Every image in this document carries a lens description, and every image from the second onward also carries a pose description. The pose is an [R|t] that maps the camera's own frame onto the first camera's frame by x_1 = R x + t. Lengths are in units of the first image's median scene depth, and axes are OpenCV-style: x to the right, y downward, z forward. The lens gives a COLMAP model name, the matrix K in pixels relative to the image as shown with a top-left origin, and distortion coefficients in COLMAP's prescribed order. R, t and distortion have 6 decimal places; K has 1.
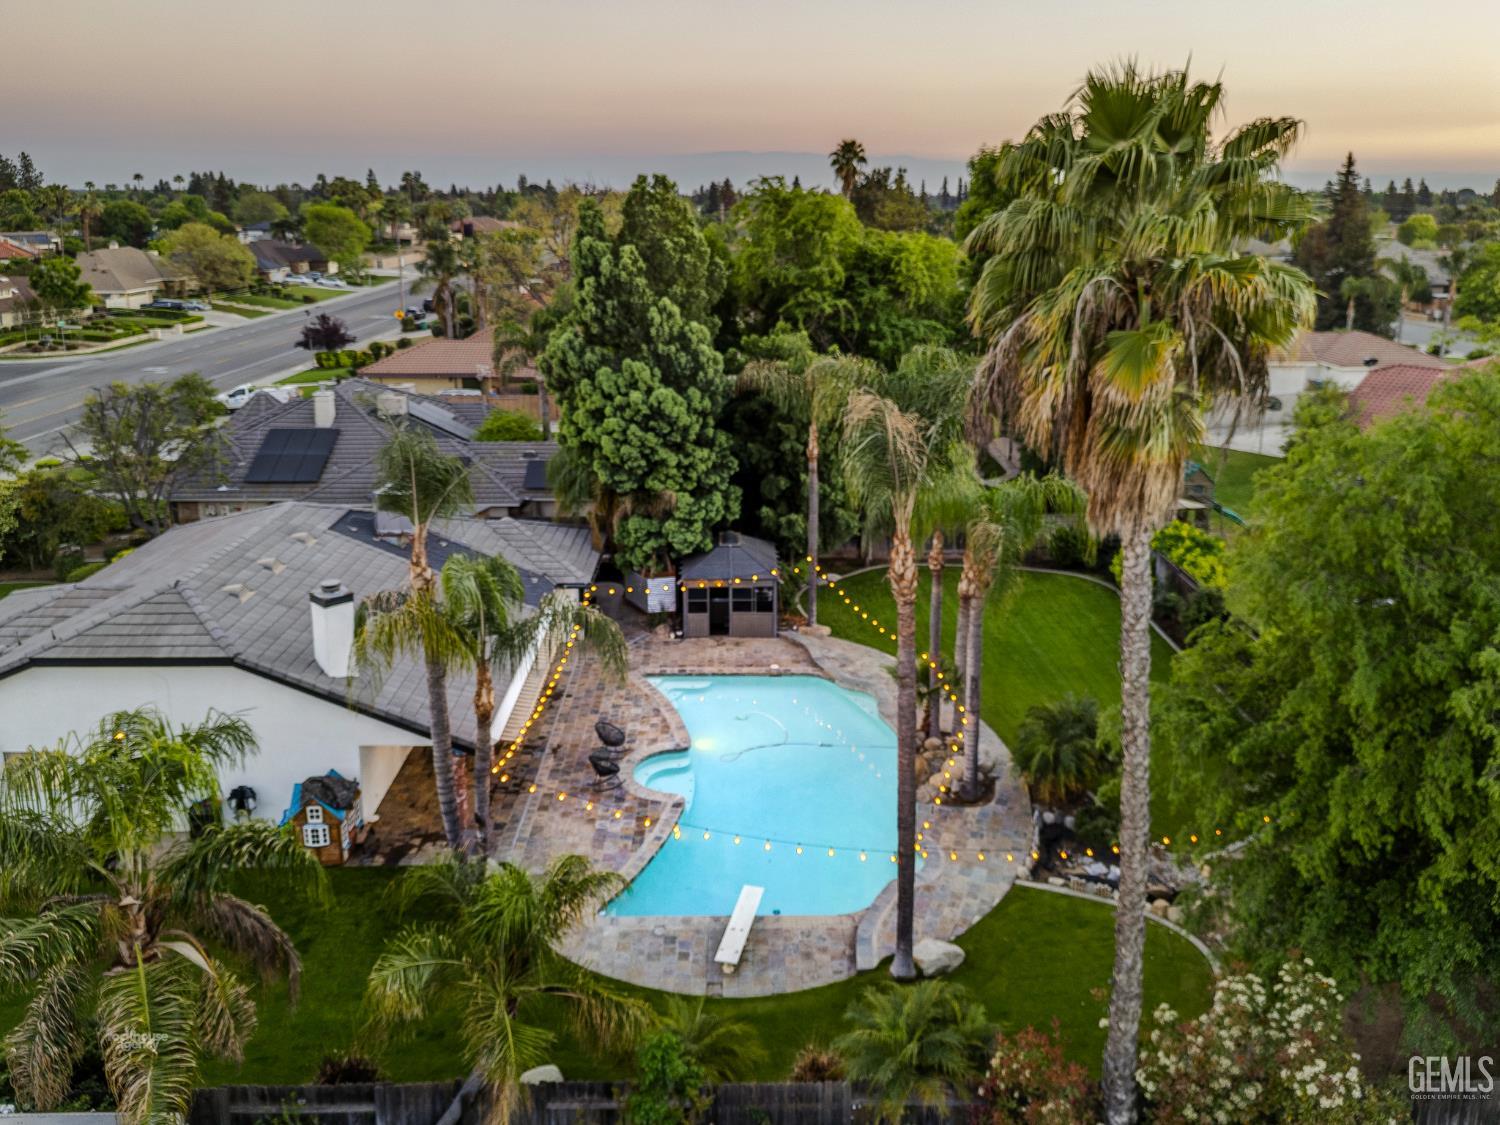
lens RADIAL K [[1124.0, 0, 750.0], [0, 1124.0, 562.5], [0, 0, 1]] dist [0.052534, -0.001600]
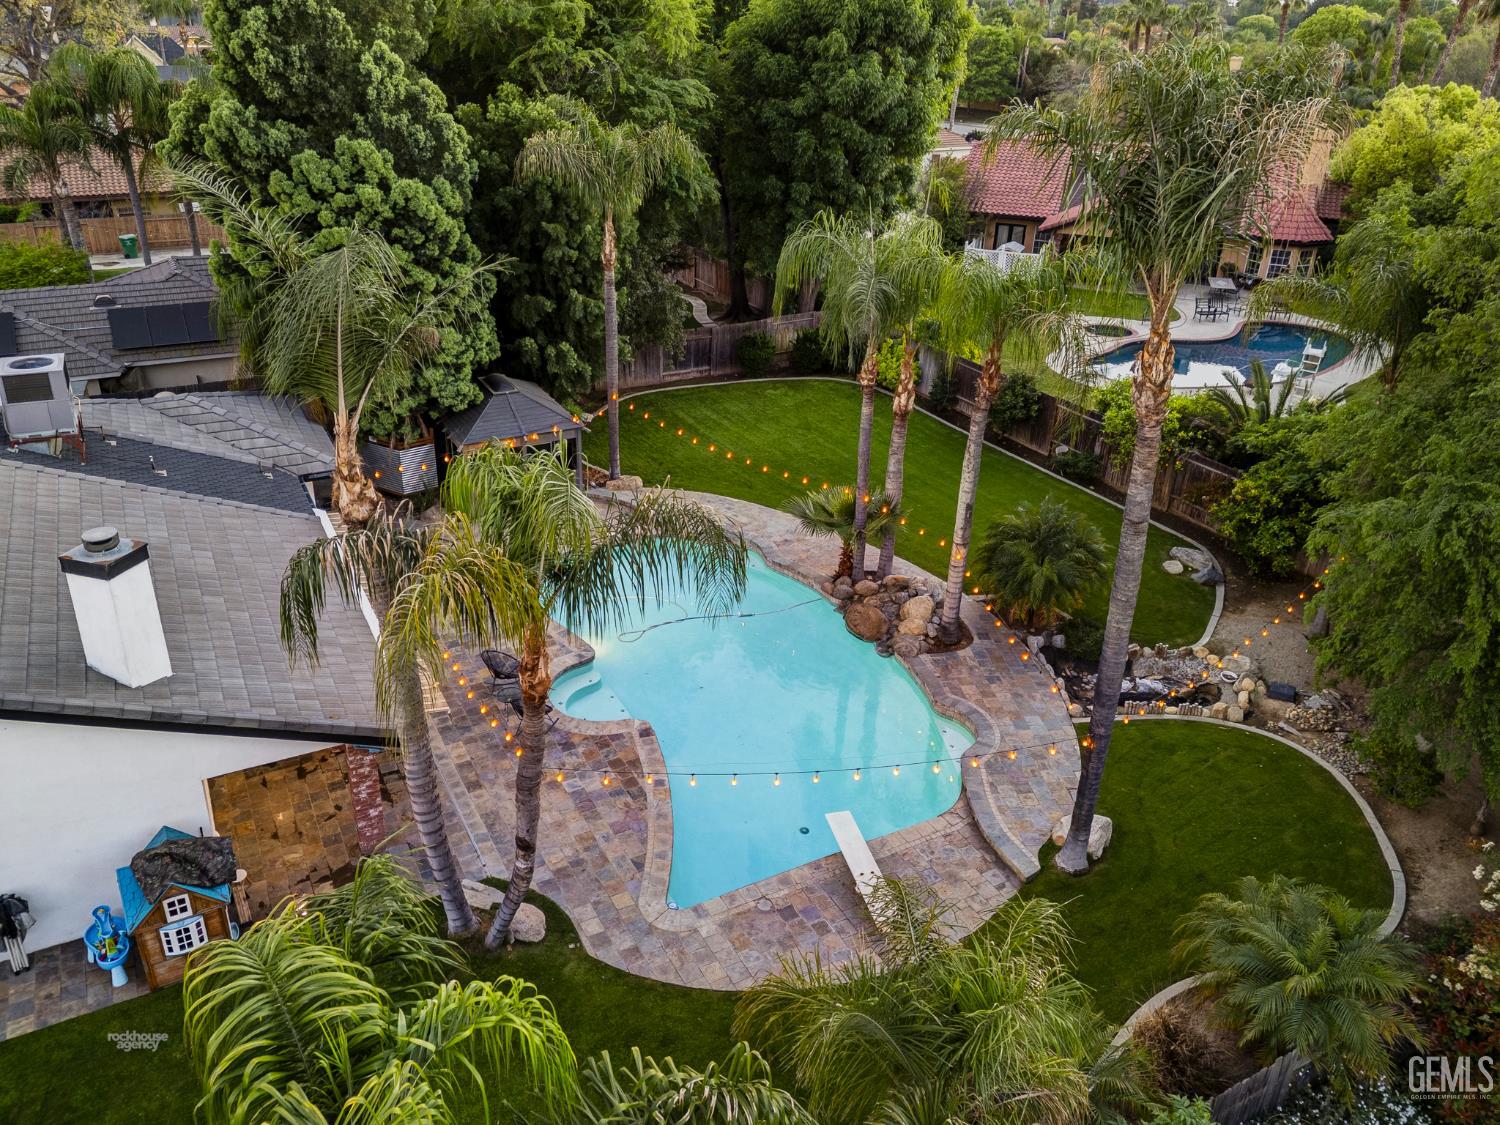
lens RADIAL K [[1067.0, 0, 747.8], [0, 1067.0, 601.8], [0, 0, 1]] dist [0.068628, -0.069060]
pose [[0.883817, -0.210429, 0.417835, -0.225320], [0.123755, 0.966476, 0.224965, -0.022746], [-0.451167, -0.147119, 0.880230, 0.258112]]
